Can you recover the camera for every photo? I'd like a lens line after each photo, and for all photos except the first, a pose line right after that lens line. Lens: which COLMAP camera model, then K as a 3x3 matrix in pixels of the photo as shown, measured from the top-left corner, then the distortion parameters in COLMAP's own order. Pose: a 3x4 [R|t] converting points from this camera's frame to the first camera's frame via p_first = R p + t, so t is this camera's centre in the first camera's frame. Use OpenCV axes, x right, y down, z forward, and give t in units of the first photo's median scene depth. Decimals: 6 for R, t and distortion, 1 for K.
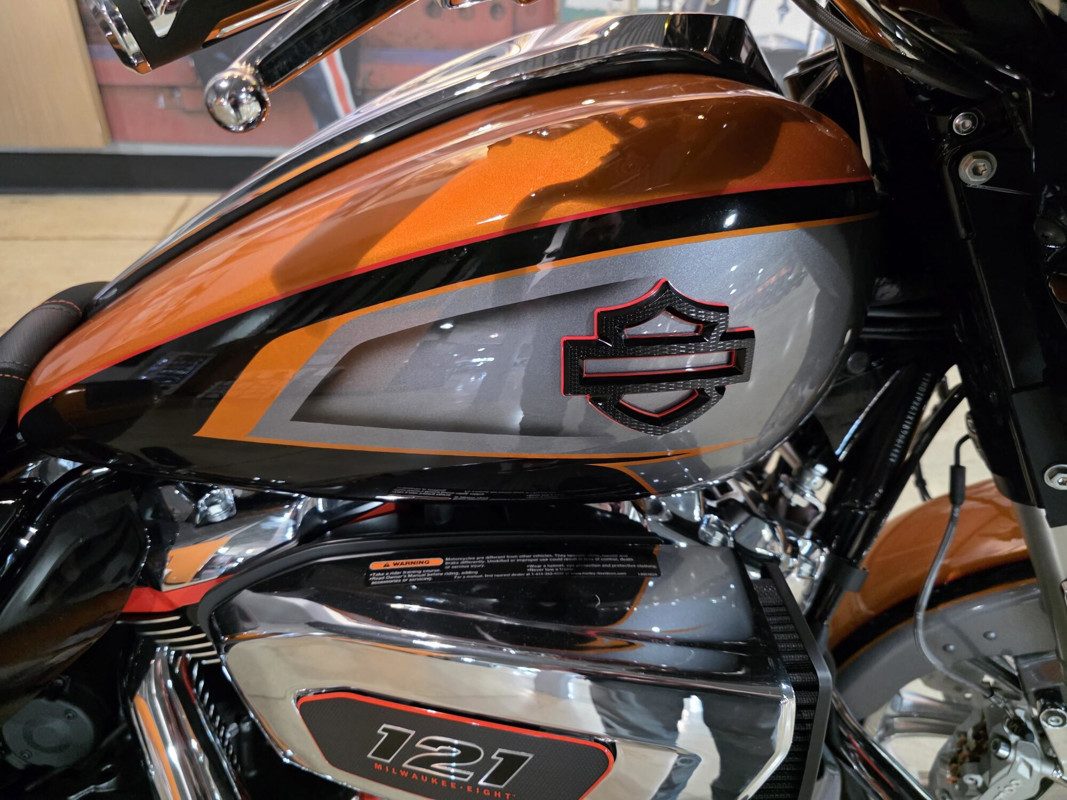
lens RADIAL K [[718.9, 0, 542.9], [0, 718.9, 391.1], [0, 0, 1]] dist [0.044898, -0.041110]
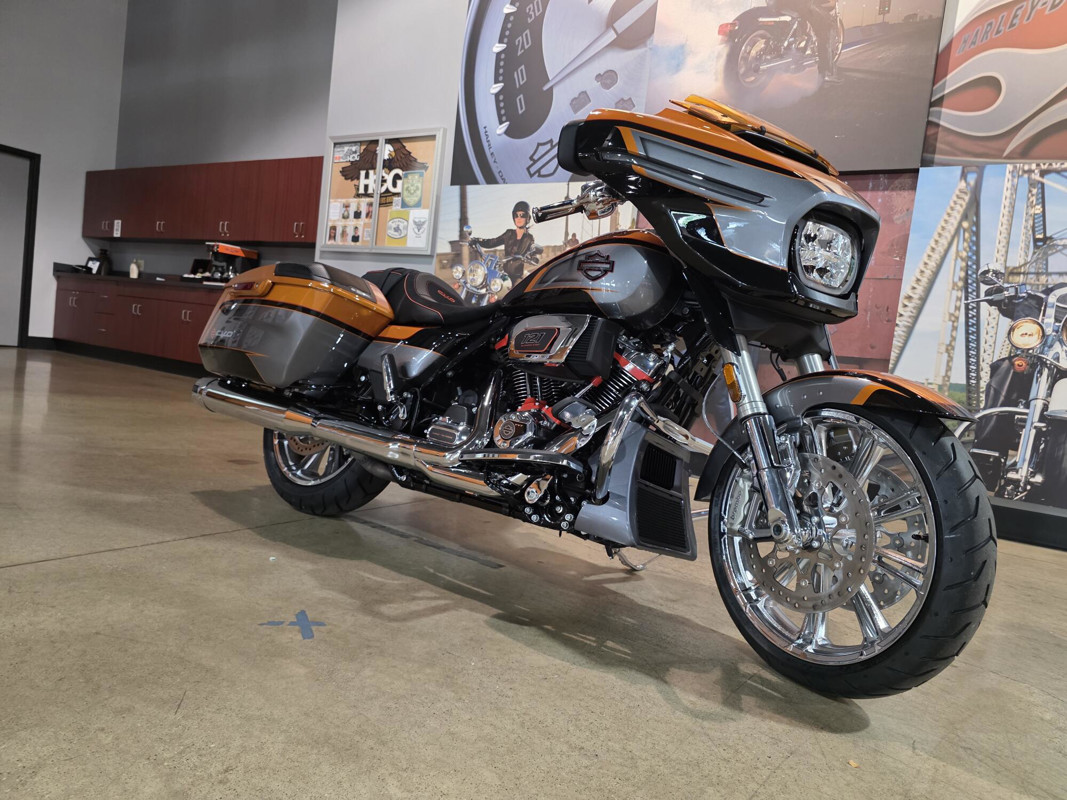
lens RADIAL K [[718.9, 0, 544.0], [0, 718.9, 404.7], [0, 0, 1]] dist [0.044898, -0.041110]
pose [[0.755966, 0.068499, -0.651017, 2.938670], [-0.427955, 0.804268, -0.412320, 2.700100], [0.495349, 0.590306, 0.637313, -1.643347]]
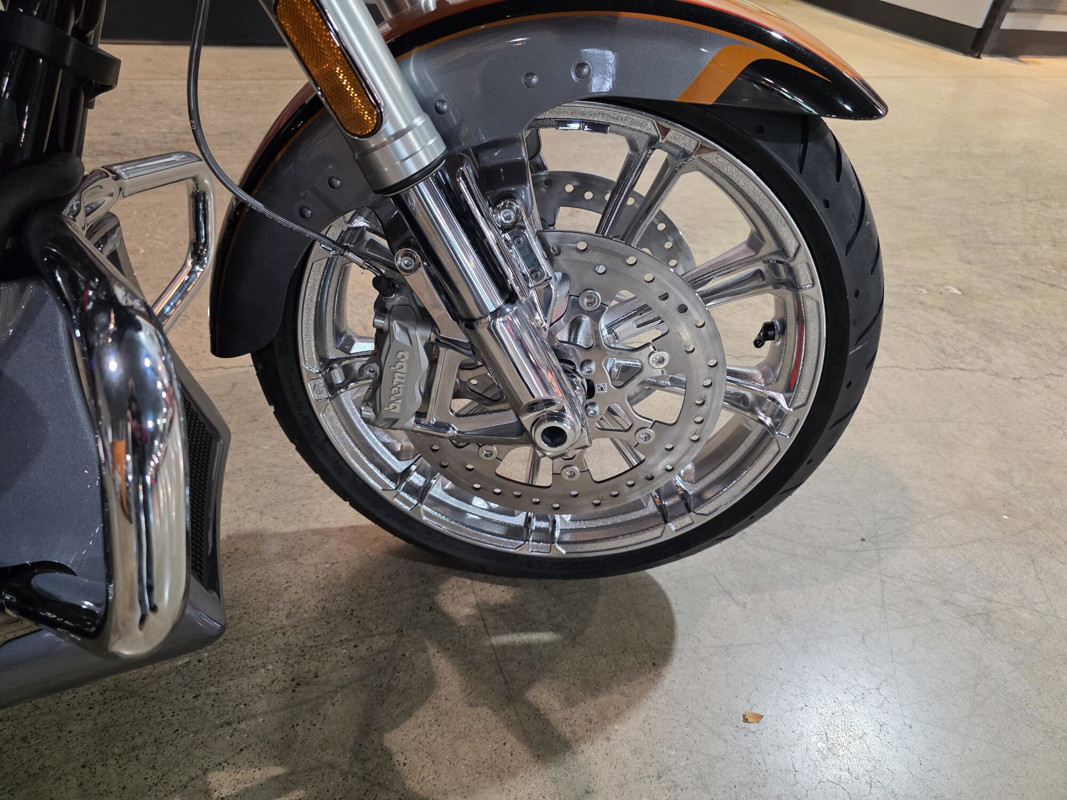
lens RADIAL K [[718.9, 0, 532.6], [0, 718.9, 385.3], [0, 0, 1]] dist [0.044898, -0.041110]
pose [[0.962686, -0.125811, 0.239599, 1.047156], [0.111433, 0.991110, 0.072694, 0.933815], [-0.246615, -0.043283, 0.968147, 0.136896]]
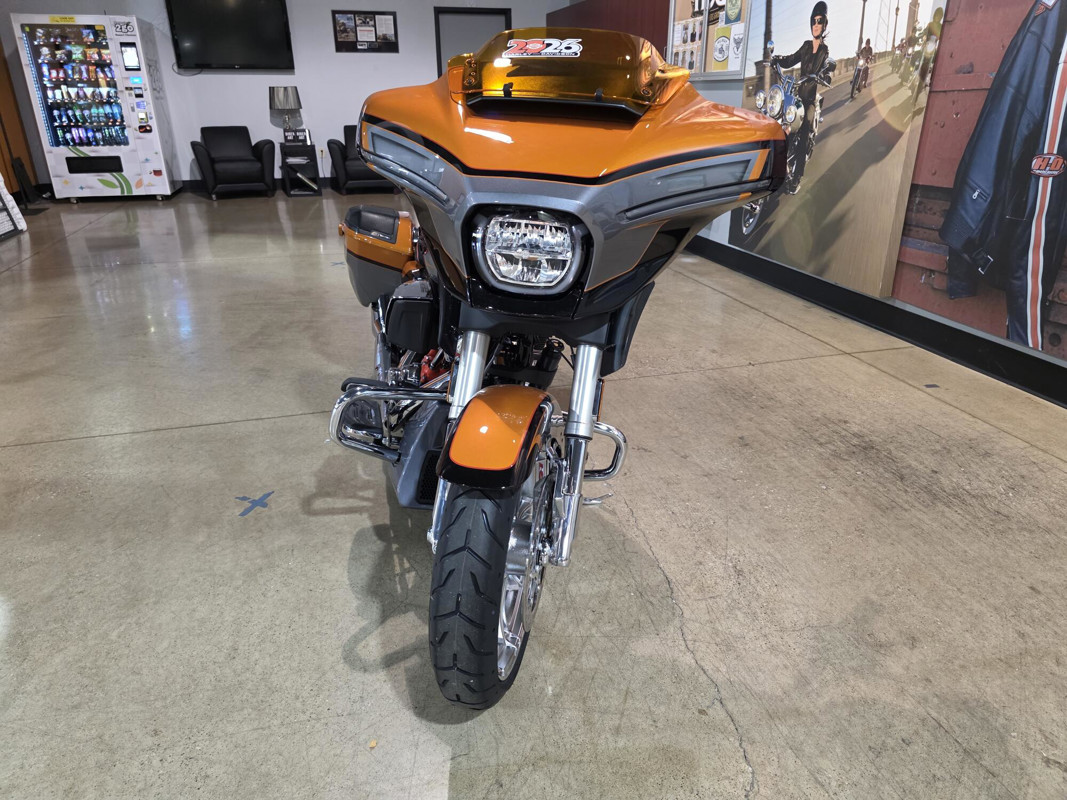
lens RADIAL K [[718.9, 0, 539.4], [0, 718.9, 391.2], [0, 0, 1]] dist [0.044898, -0.041110]
pose [[0.128751, 0.317178, -0.939586, 5.033892], [-0.554305, 0.808658, 0.197024, -0.574311], [0.822295, 0.495450, 0.279929, 0.693036]]
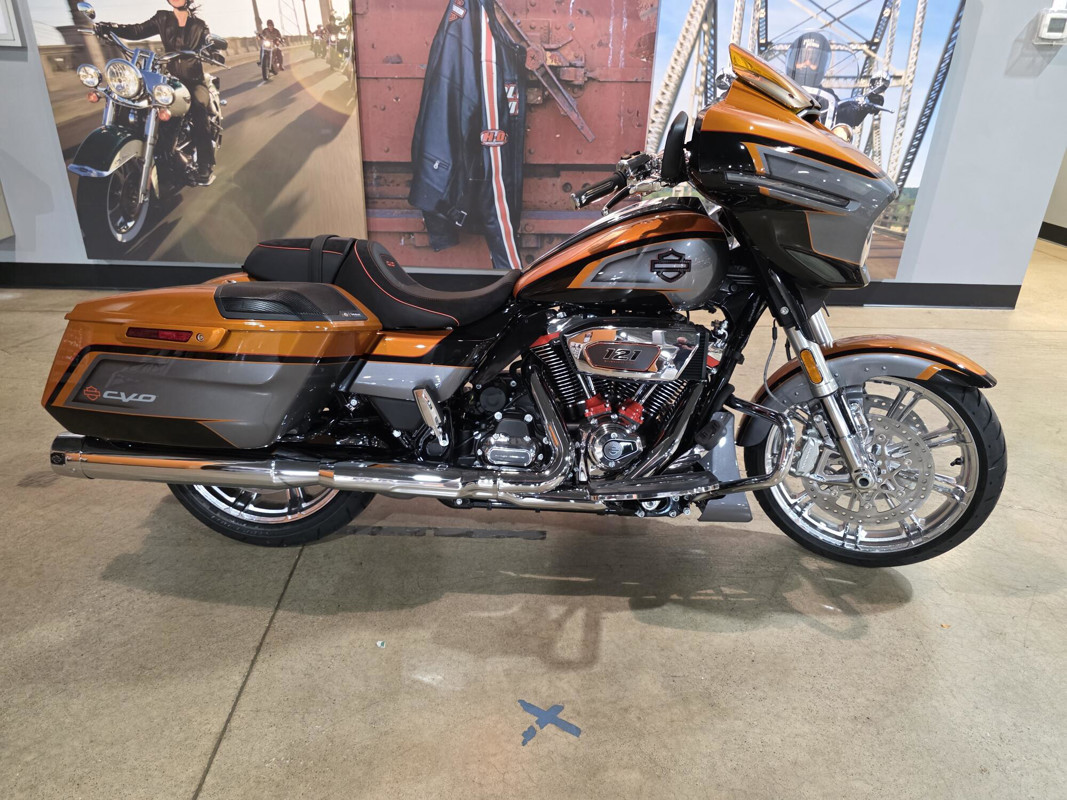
lens RADIAL K [[718.9, 0, 530.9], [0, 718.9, 409.6], [0, 0, 1]] dist [0.044898, -0.041110]
pose [[0.993043, 0.020363, -0.115980, -0.169310], [-0.039952, 0.984776, -0.169173, 1.598388], [0.110769, 0.172629, 0.978739, -3.317696]]
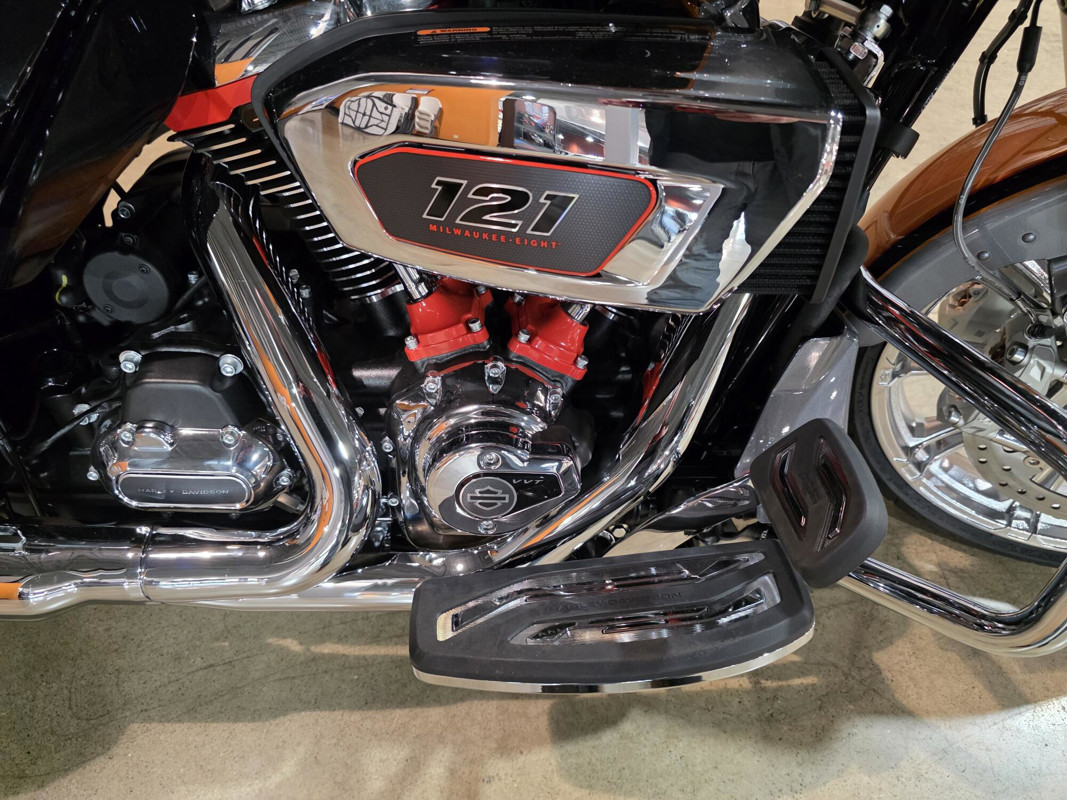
lens RADIAL K [[718.9, 0, 529.8], [0, 718.9, 400.2], [0, 0, 1]] dist [0.044898, -0.041110]
pose [[0.998511, 0.026169, -0.047868, -0.025457], [-0.011453, 0.958438, 0.285072, 0.462053], [0.053338, -0.284099, 0.957310, -0.091528]]
